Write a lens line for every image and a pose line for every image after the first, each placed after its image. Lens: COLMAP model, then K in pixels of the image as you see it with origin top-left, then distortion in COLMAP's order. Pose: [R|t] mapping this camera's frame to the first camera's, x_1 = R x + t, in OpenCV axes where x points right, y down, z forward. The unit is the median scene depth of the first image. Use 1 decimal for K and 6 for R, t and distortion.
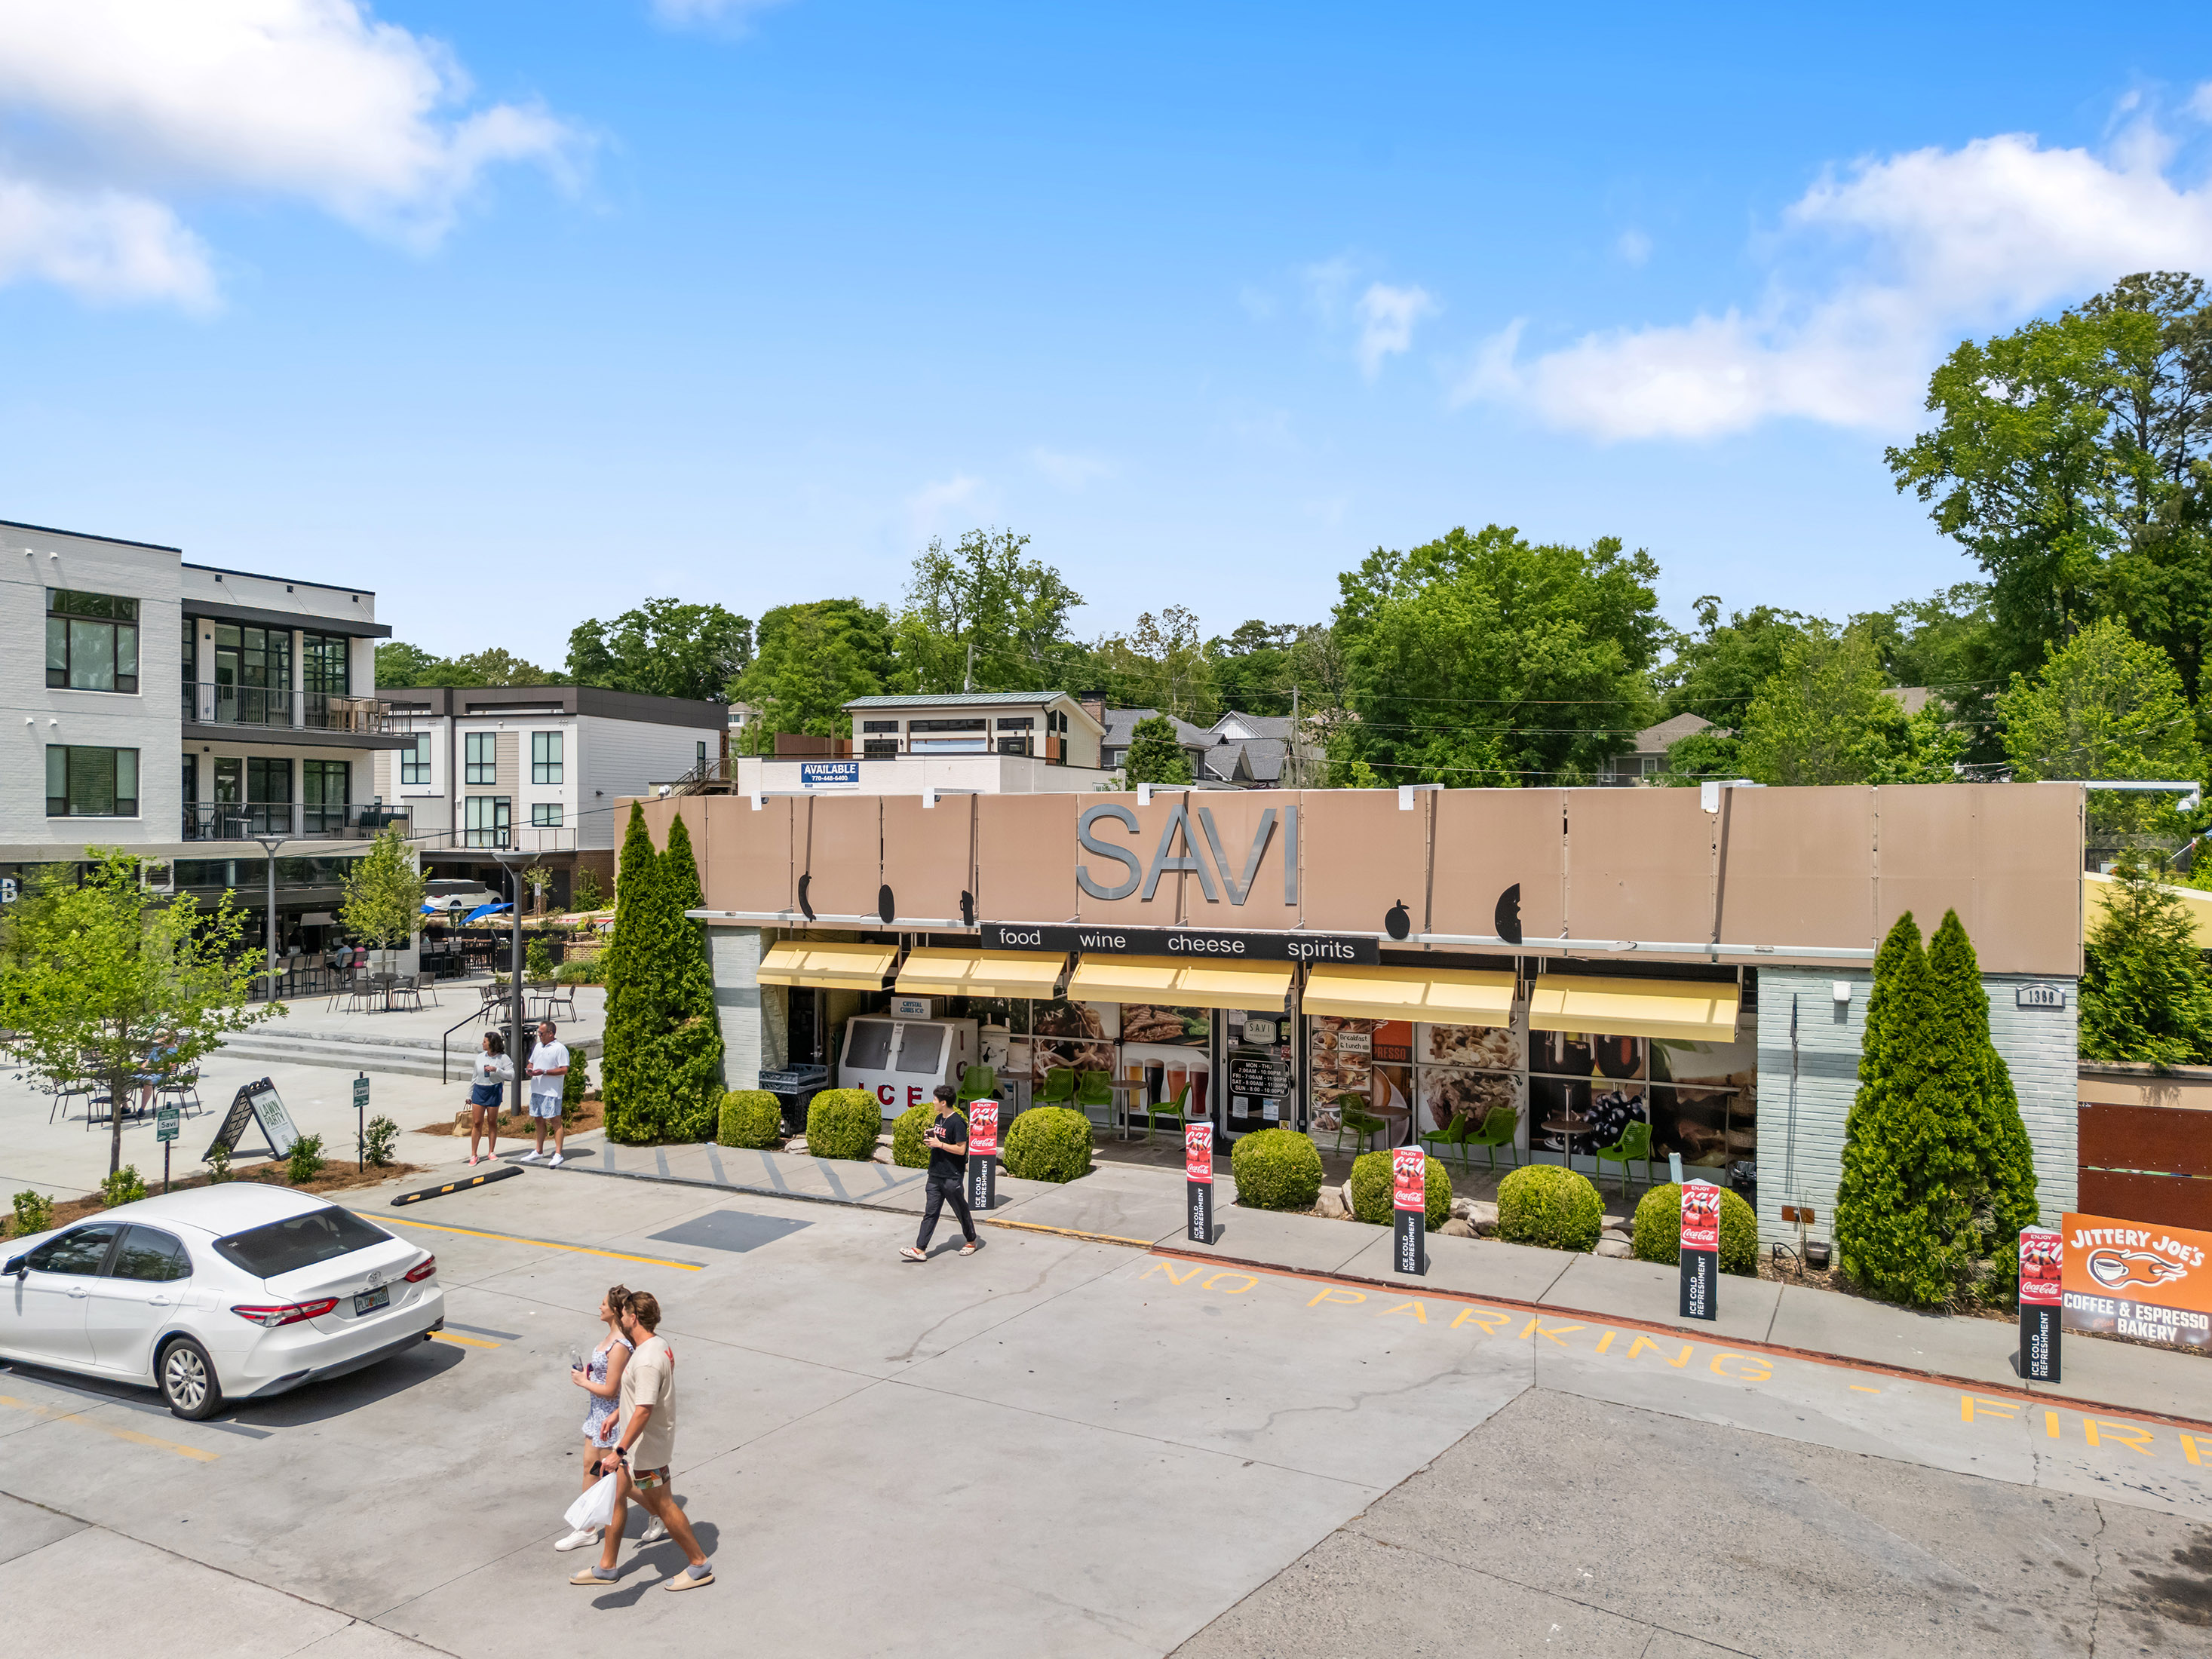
lens RADIAL K [[1631.5, 0, 1106.0], [0, 1631.5, 829.5], [0, 0, 1]] dist [0.093269, -0.068974]
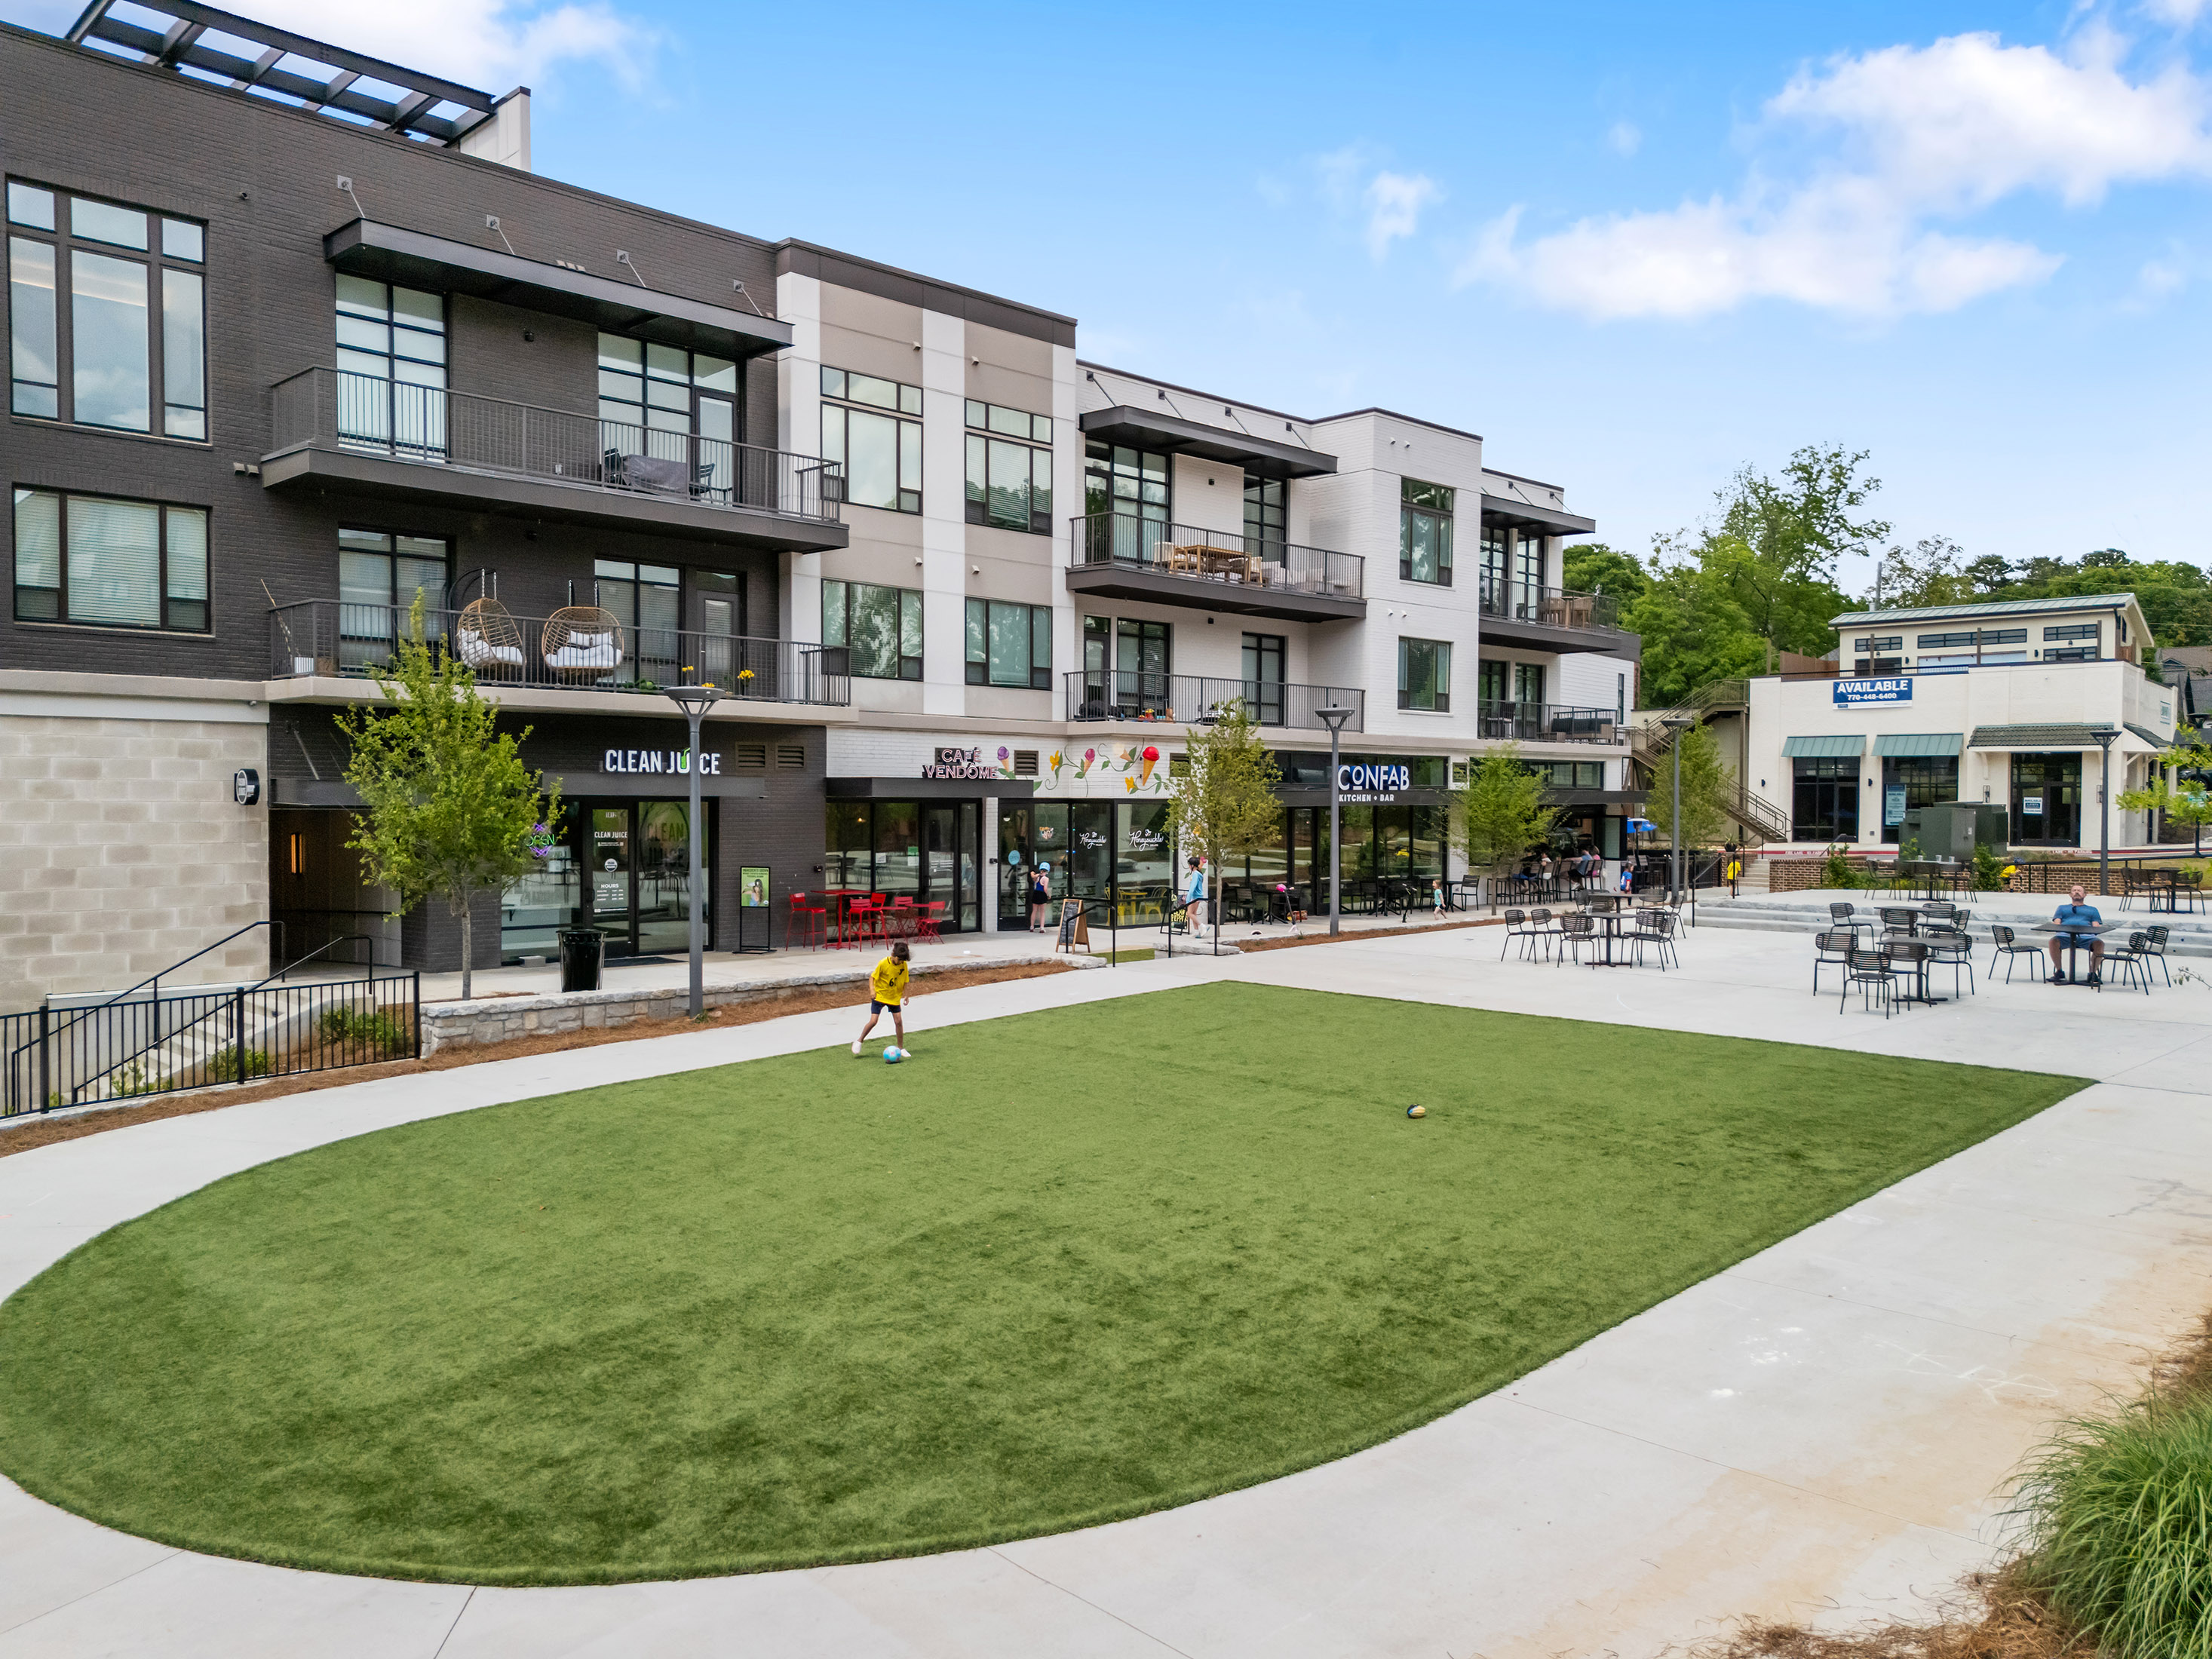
lens RADIAL K [[1631.5, 0, 1106.0], [0, 1631.5, 829.5], [0, 0, 1]] dist [0.093269, -0.068974]
pose [[0.946560, 0.005029, -0.322488, -0.237815], [-0.000670, 0.999907, 0.013625, 0.025220], [0.322527, -0.012680, 0.946475, 0.008806]]
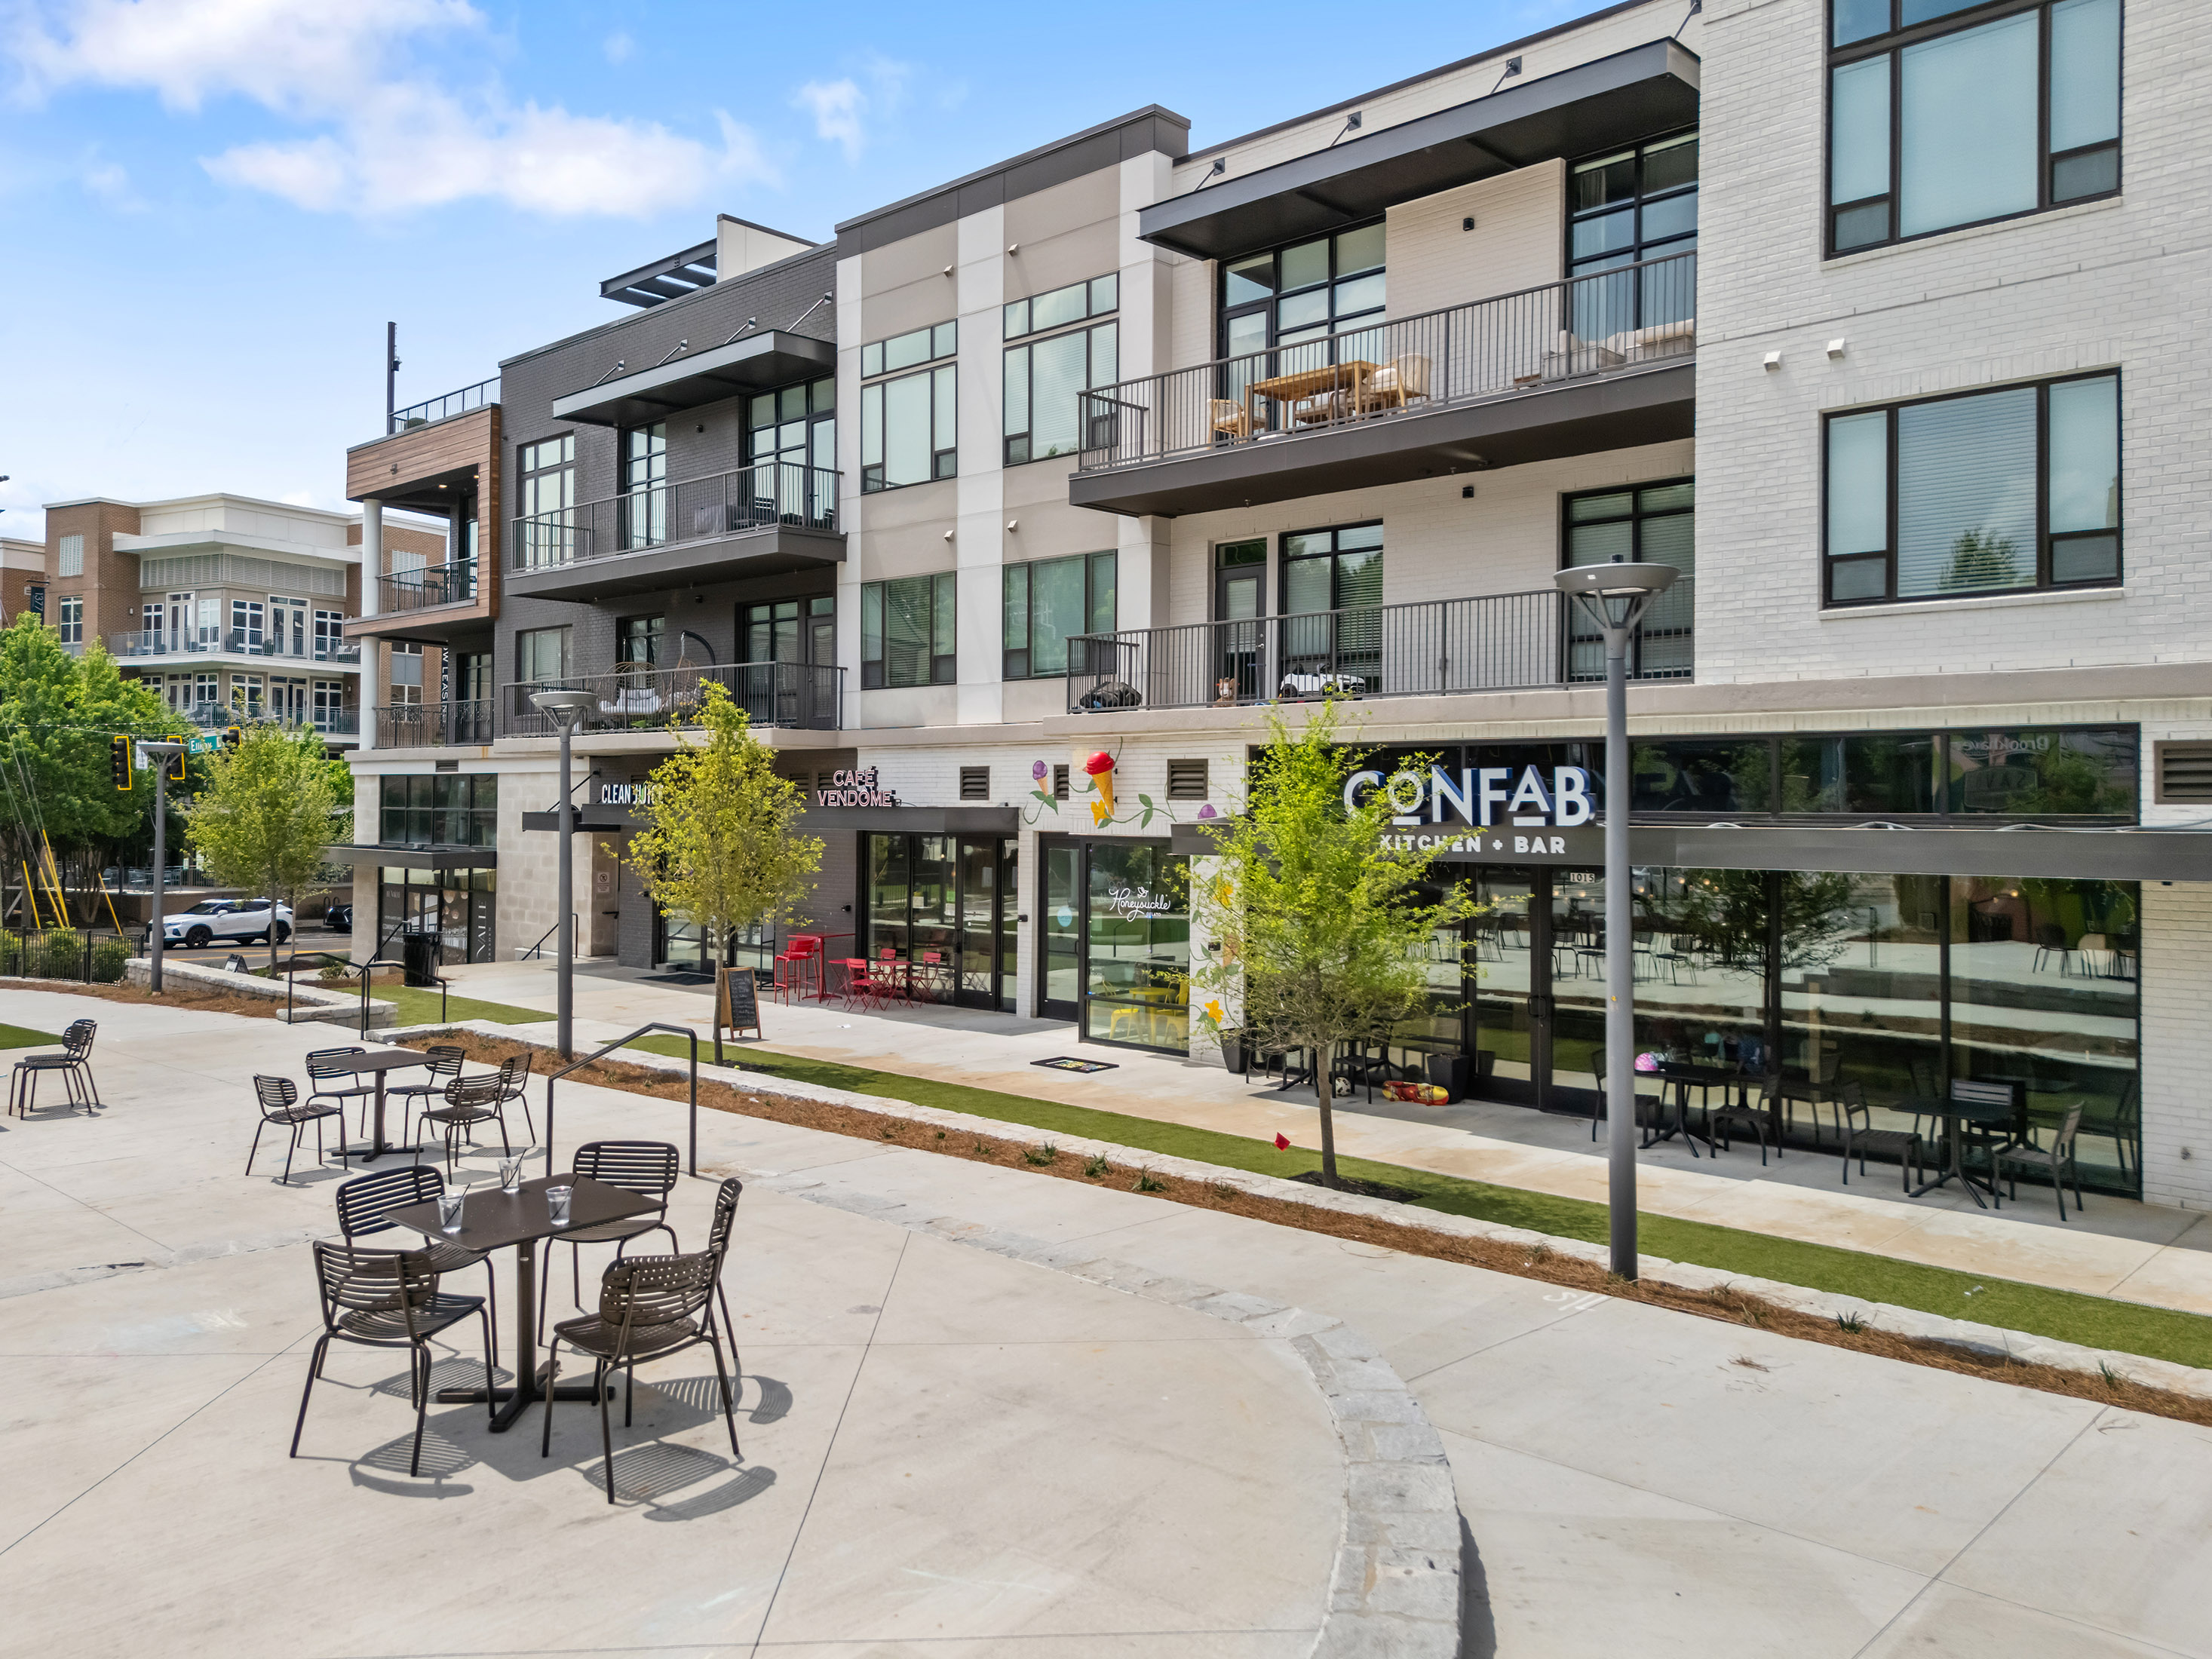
lens RADIAL K [[1654.7, 0, 1116.0], [0, 1654.7, 784.8], [0, 0, 1]] dist [0.060434, -0.059775]
pose [[-0.280017, -0.017545, -0.959835, -0.115944], [-0.009887, 0.999833, -0.015391, 0.019100], [0.959944, 0.005180, -0.280144, 0.469796]]
